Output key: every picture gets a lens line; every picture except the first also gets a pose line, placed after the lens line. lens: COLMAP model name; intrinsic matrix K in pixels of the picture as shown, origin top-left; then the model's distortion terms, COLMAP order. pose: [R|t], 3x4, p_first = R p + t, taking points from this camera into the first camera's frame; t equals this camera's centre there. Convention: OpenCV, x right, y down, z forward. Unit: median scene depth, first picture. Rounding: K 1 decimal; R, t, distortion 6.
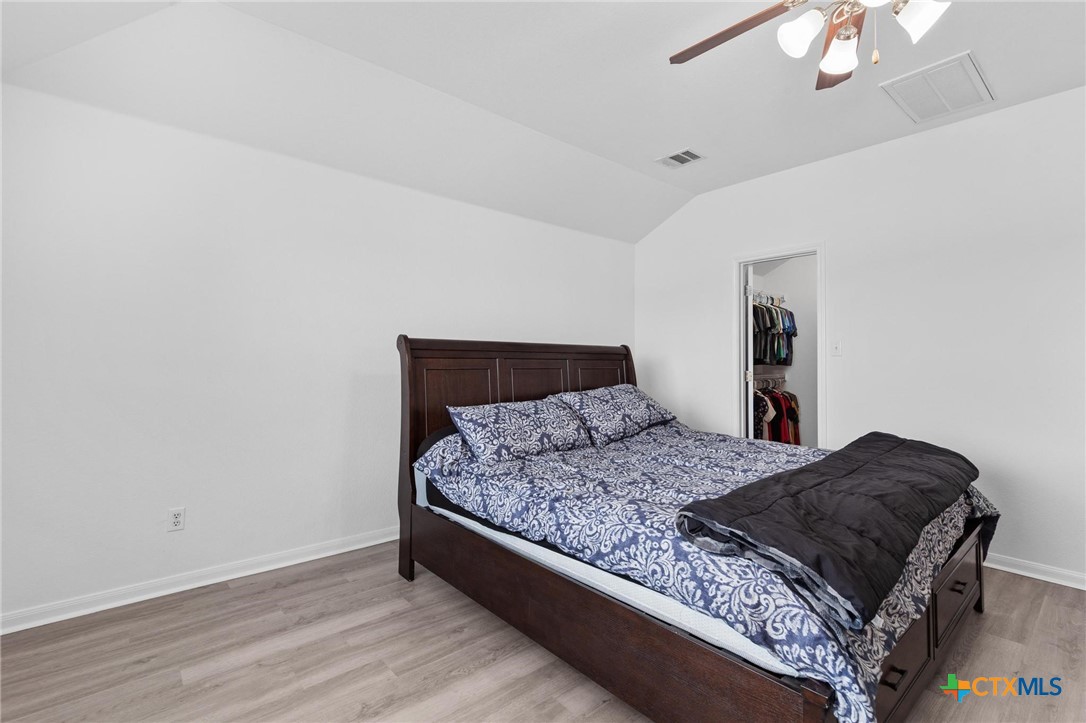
lens RADIAL K [[490.5, 0, 541.5], [0, 490.5, 364.3], [0, 0, 1]] dist [0.000385, 0.000406]
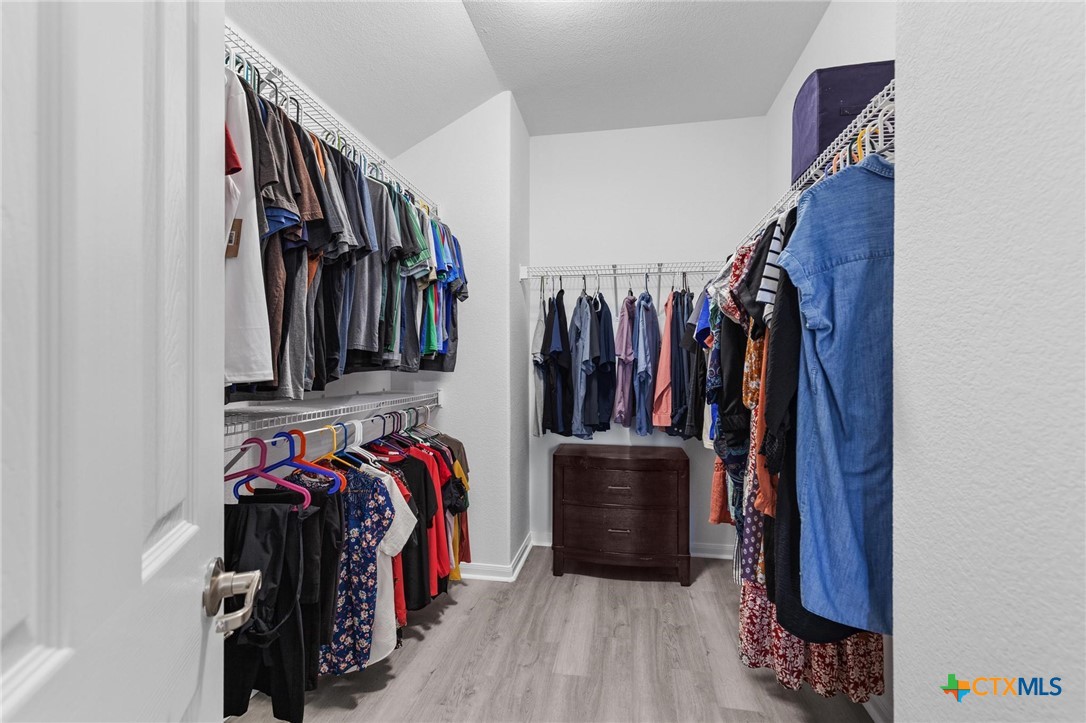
lens RADIAL K [[490.5, 0, 541.5], [0, 490.5, 364.3], [0, 0, 1]] dist [0.000385, 0.000406]
pose [[0.769234, 0.006076, 0.638939, 0.330540], [-0.007058, 0.999975, -0.001013, -0.003699], [-0.638929, -0.003730, 0.769257, 0.692556]]
